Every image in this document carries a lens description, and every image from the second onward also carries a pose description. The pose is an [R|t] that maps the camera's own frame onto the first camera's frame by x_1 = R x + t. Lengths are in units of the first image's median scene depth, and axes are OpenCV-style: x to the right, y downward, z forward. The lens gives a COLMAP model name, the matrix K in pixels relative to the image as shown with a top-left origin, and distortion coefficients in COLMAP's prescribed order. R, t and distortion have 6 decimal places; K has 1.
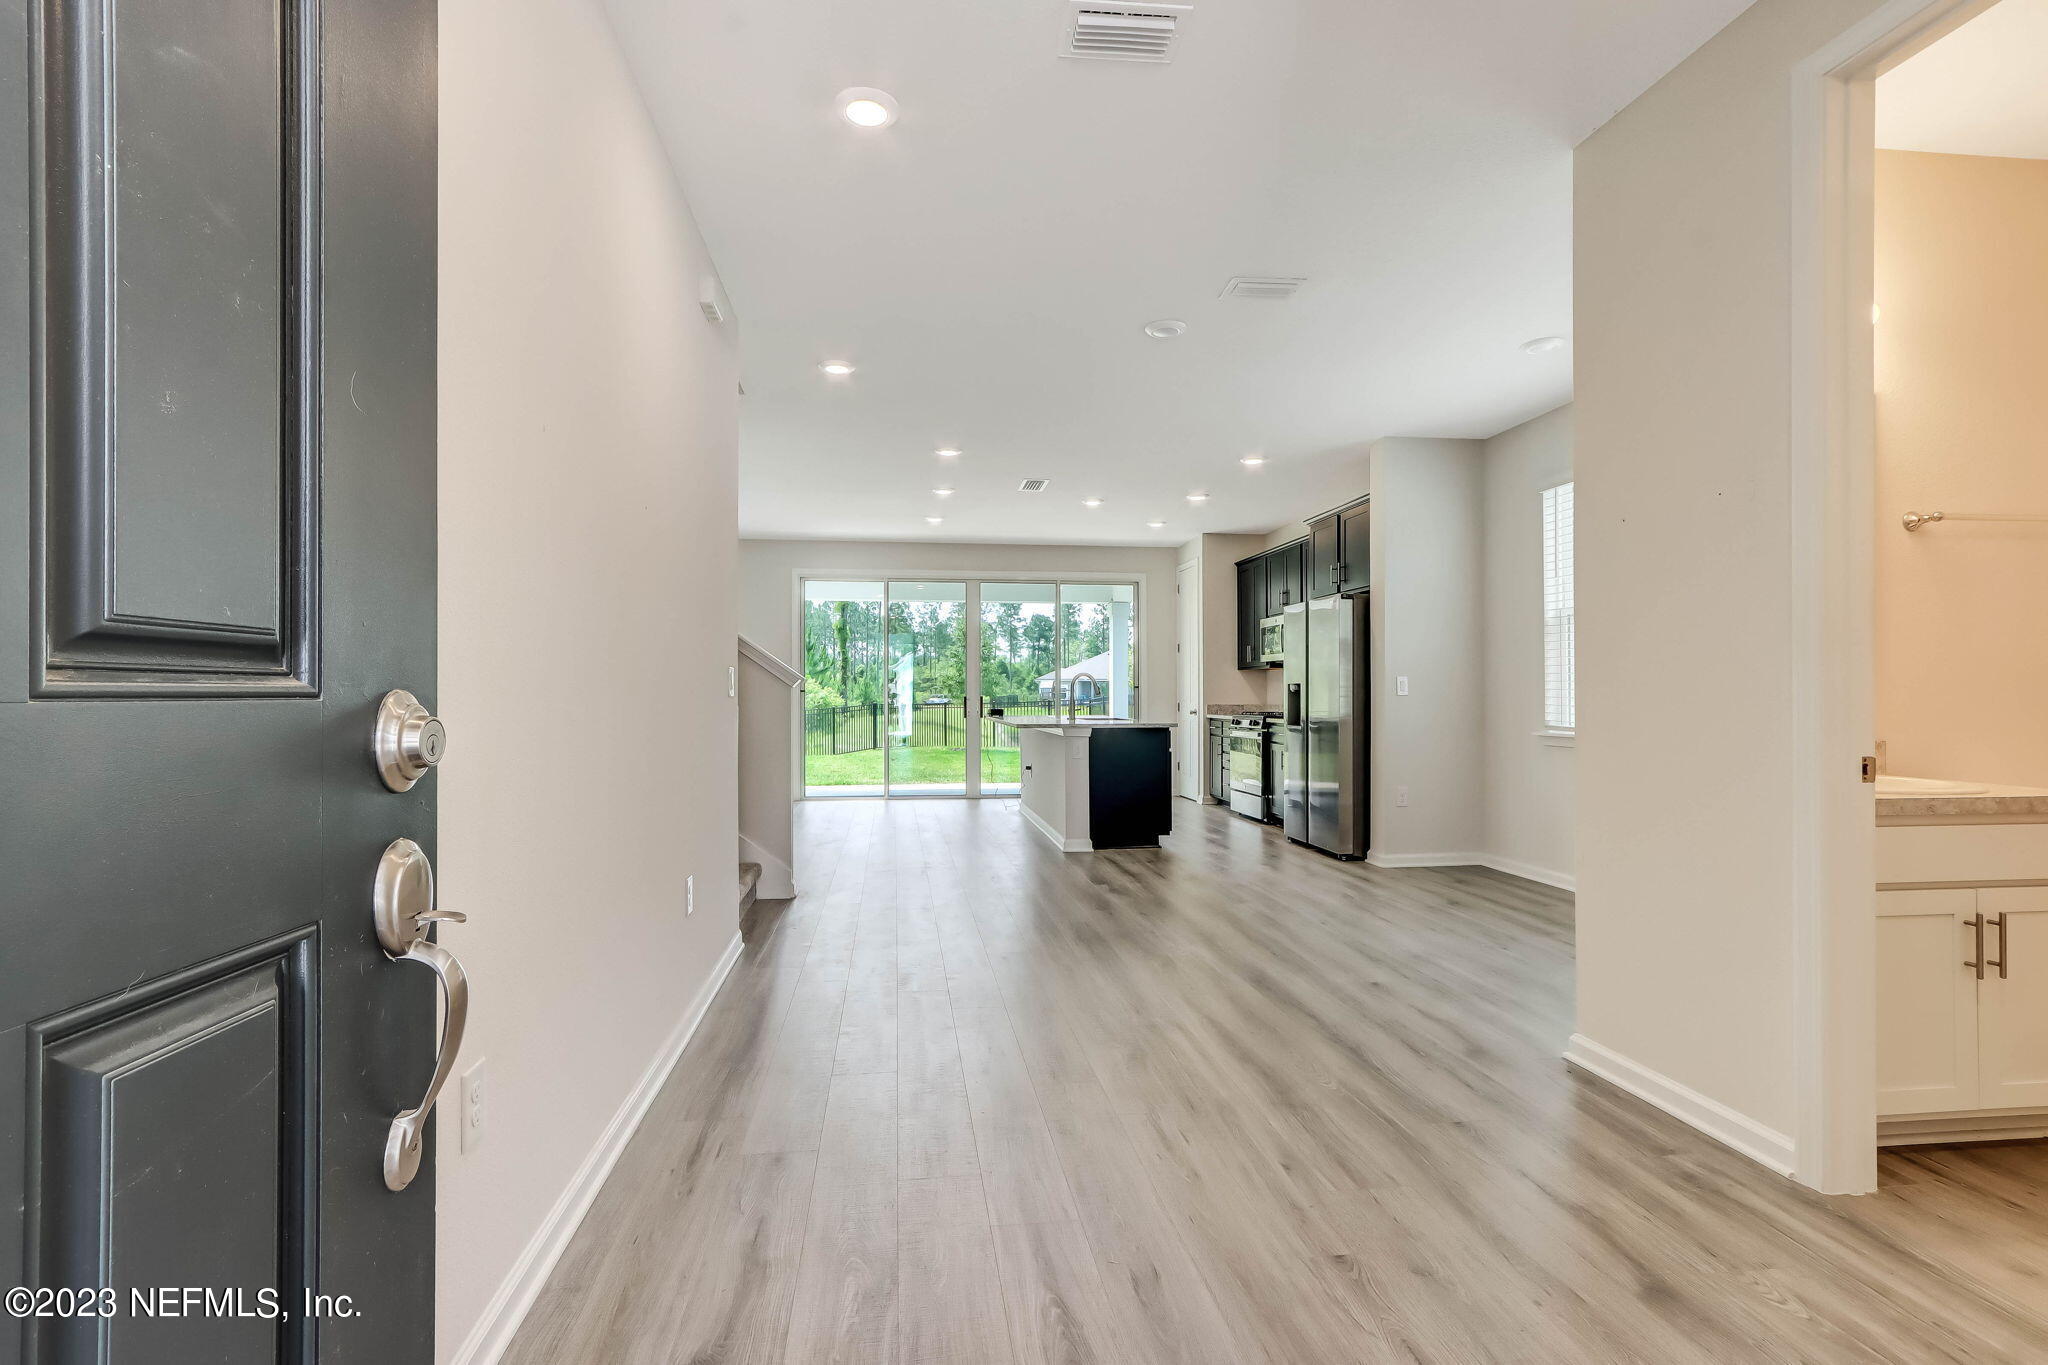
lens RADIAL K [[945.3, 0, 1009.4], [0, 945.3, 688.9], [0, 0, 1]] dist [0.002680, 0.000333]
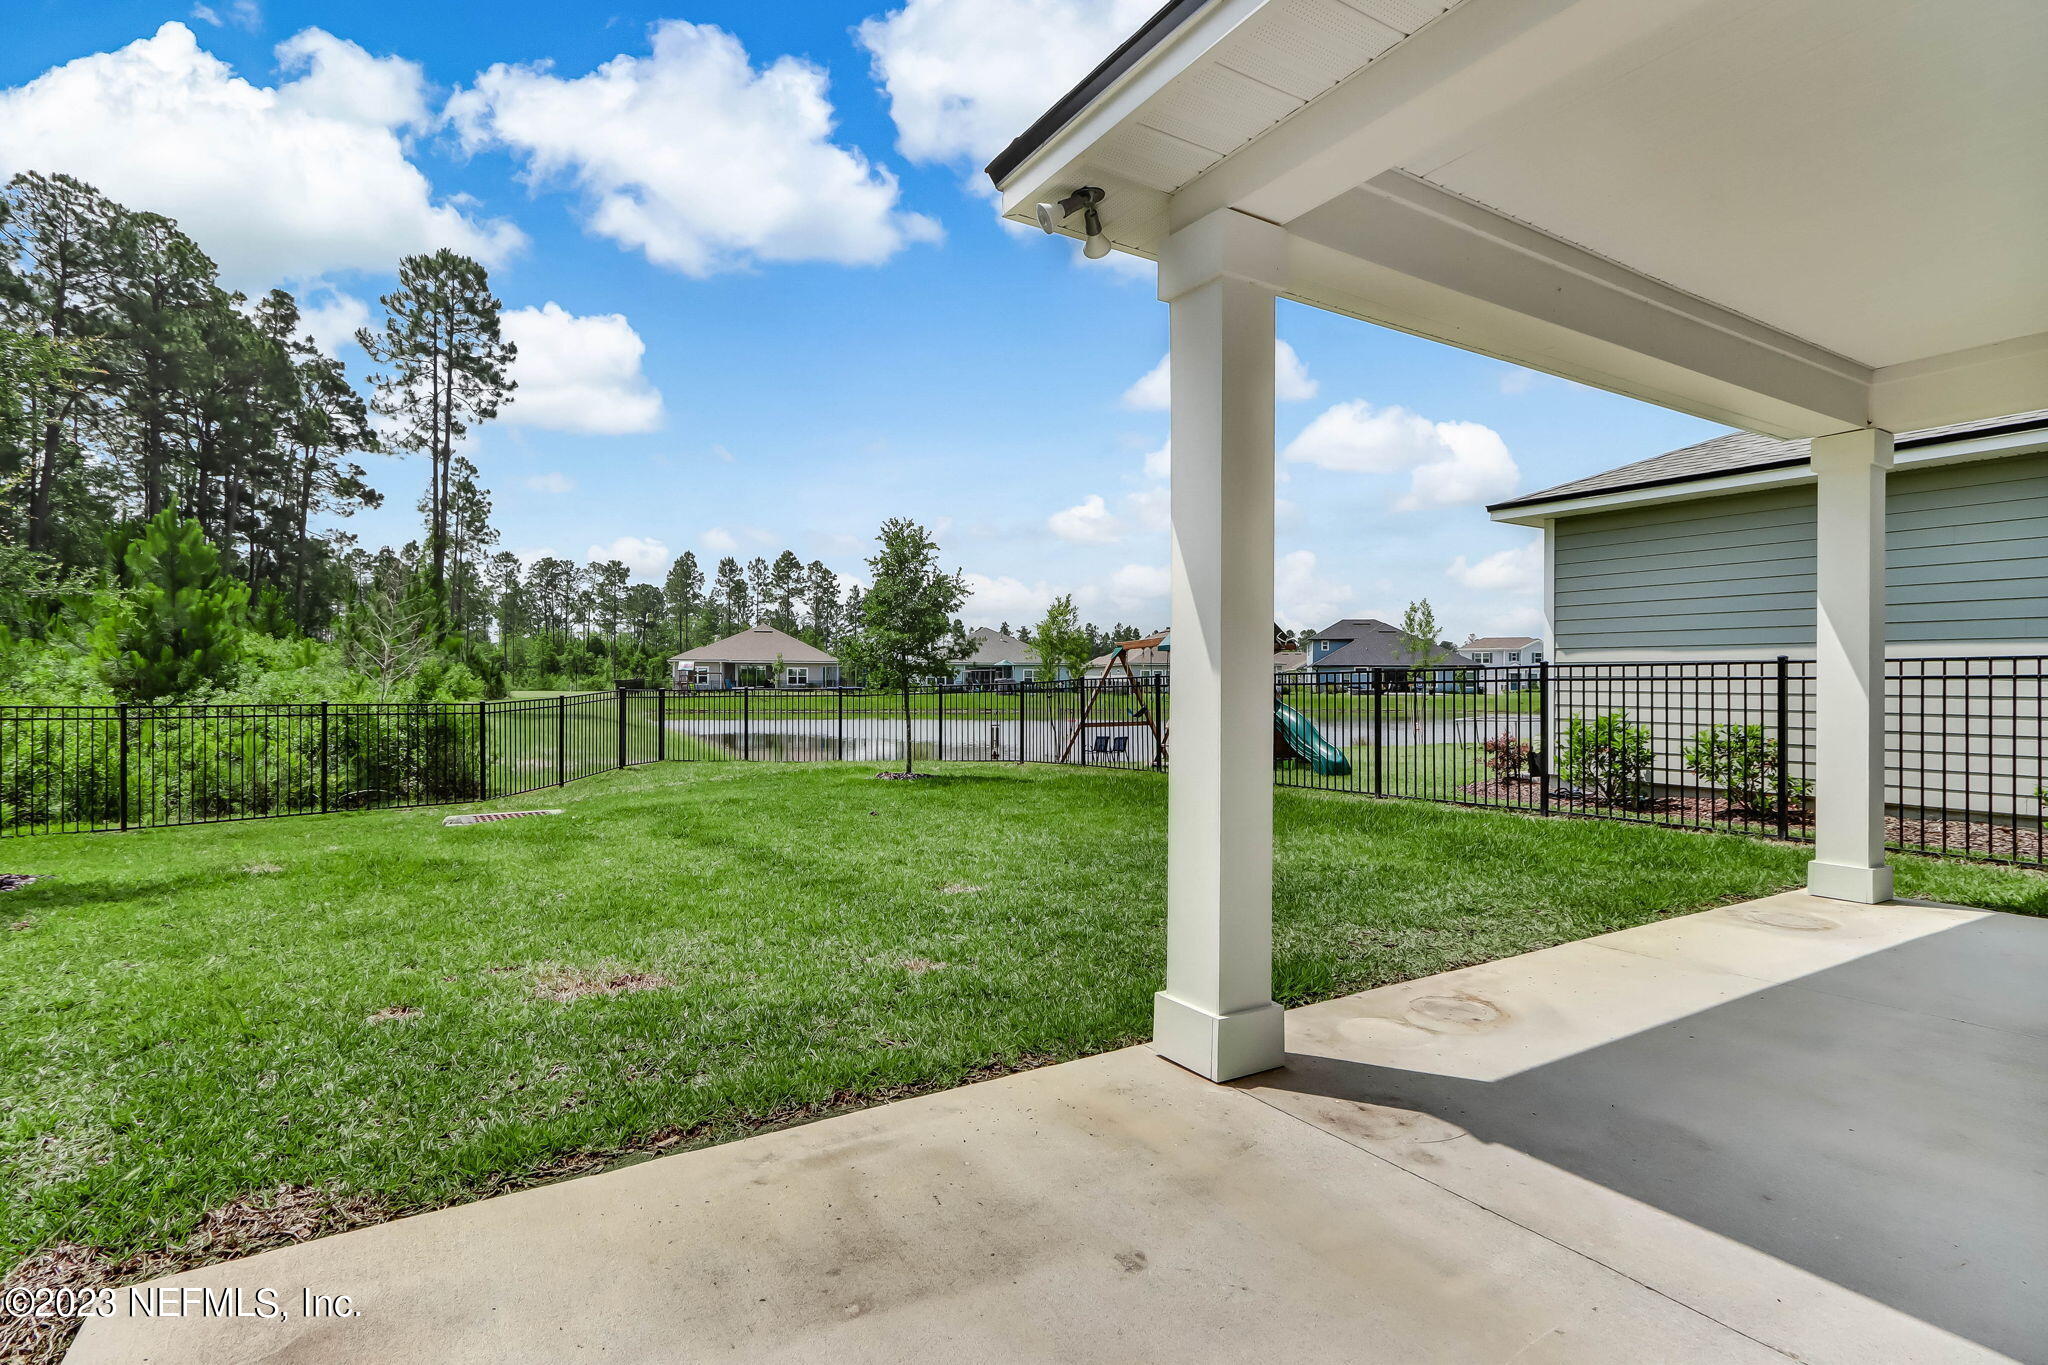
lens RADIAL K [[976.8, 0, 1015.5], [0, 976.8, 687.1], [0, 0, 1]] dist [0.003429, 0.001187]
pose [[0.911667, 0.001861, 0.410926, -0.484040], [-0.007523, 0.999898, 0.012163, 0.013117], [-0.410861, -0.014180, 0.911588, 1.032086]]
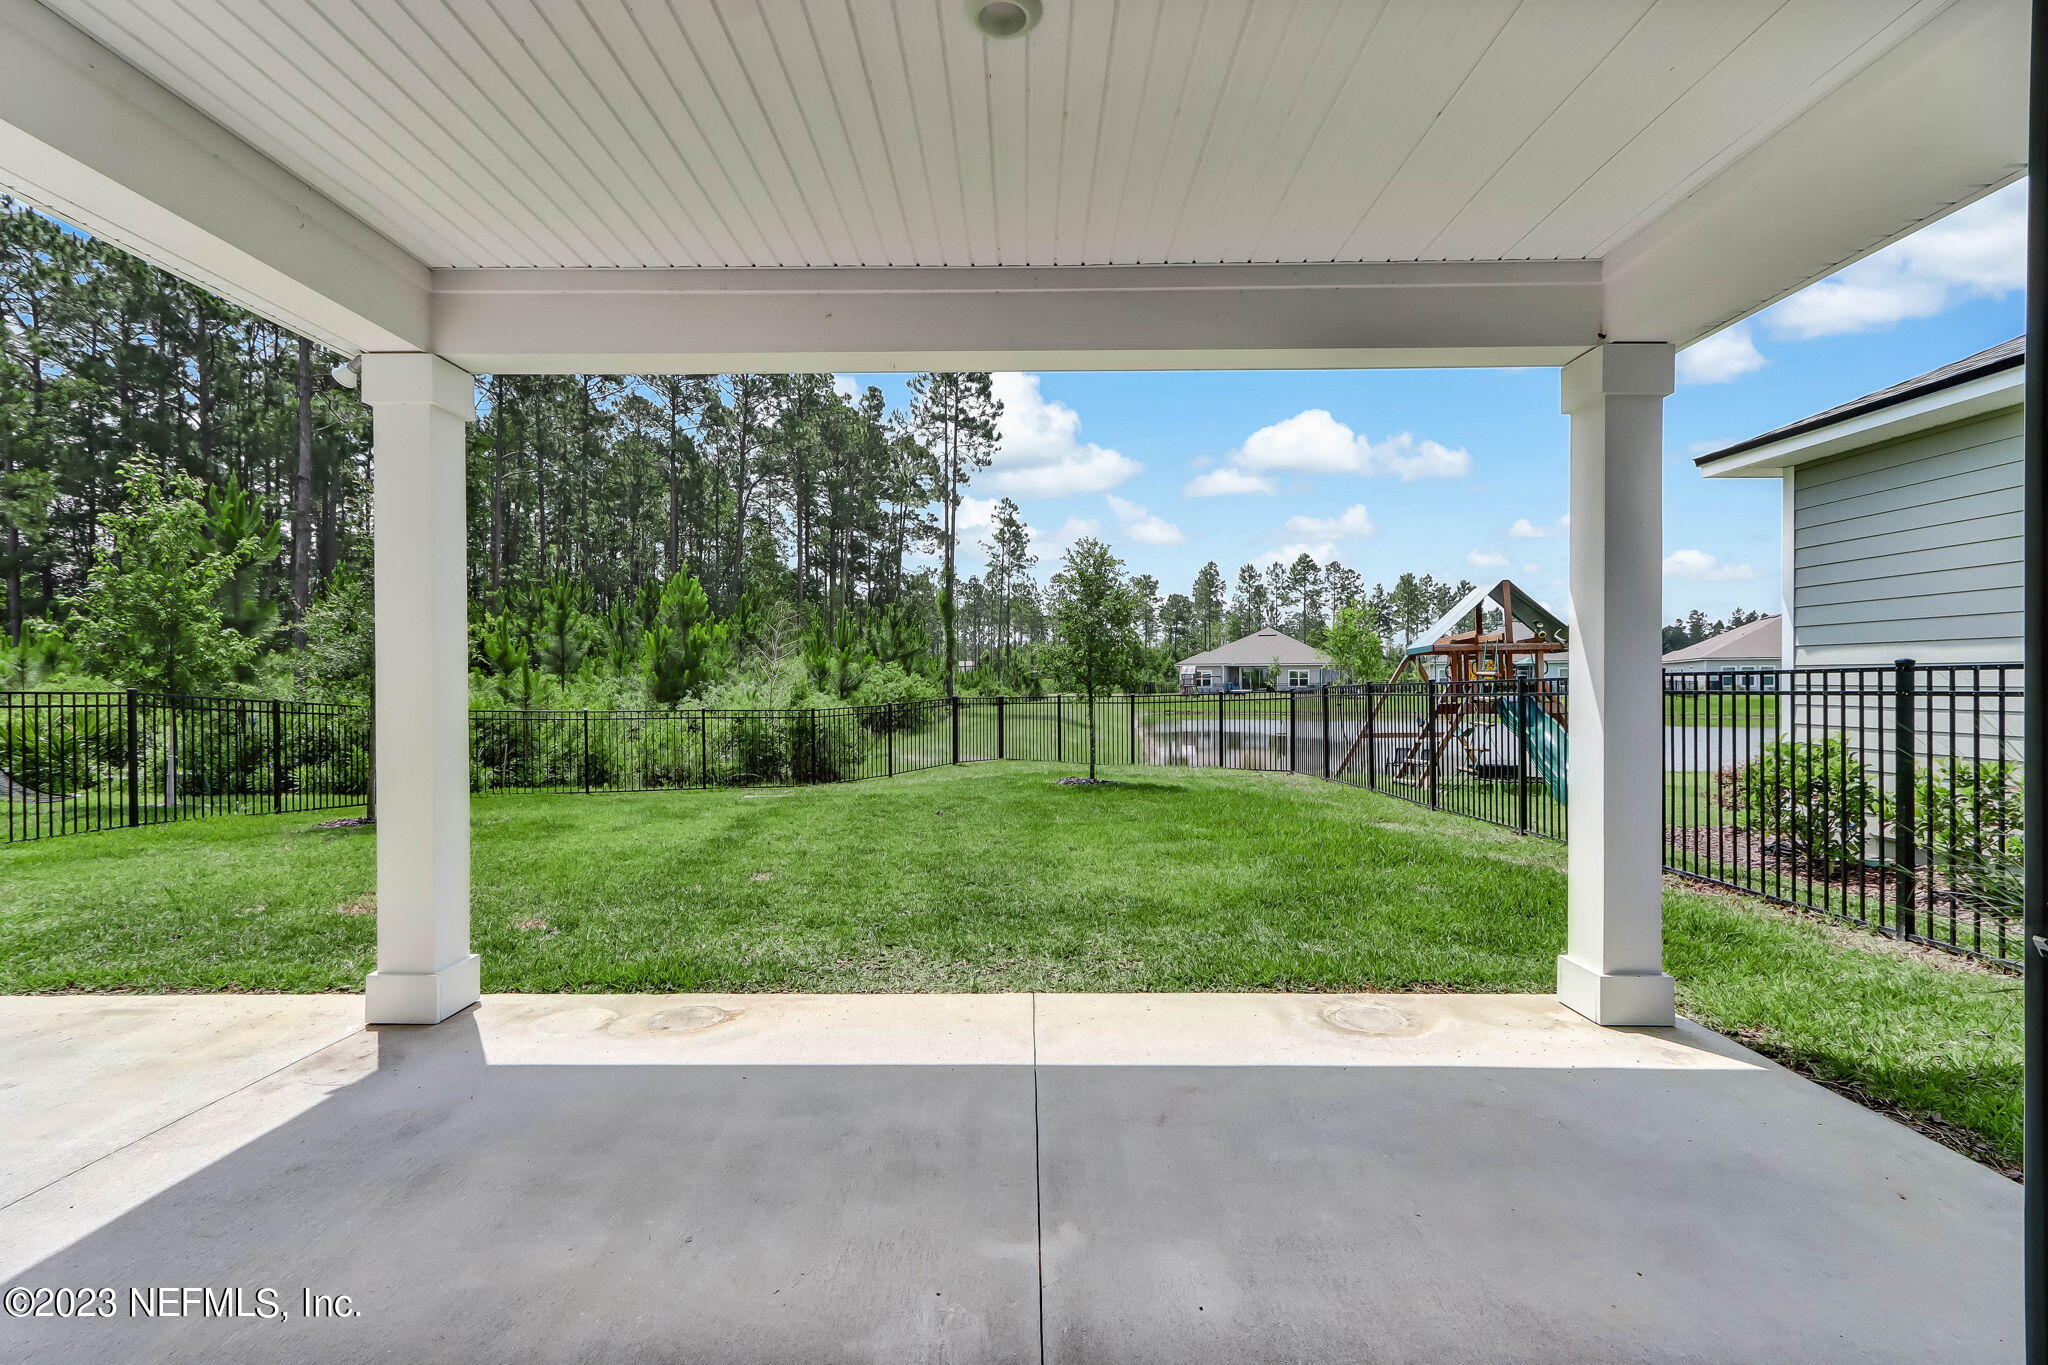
lens RADIAL K [[958.9, 0, 1018.6], [0, 958.9, 683.6], [0, 0, 1]] dist [0.006794, 0.000601]
pose [[0.991703, -0.002723, -0.128521, -0.025922], [0.003791, 0.999960, 0.008066, 0.000958], [0.128494, -0.008486, 0.991674, 0.938167]]
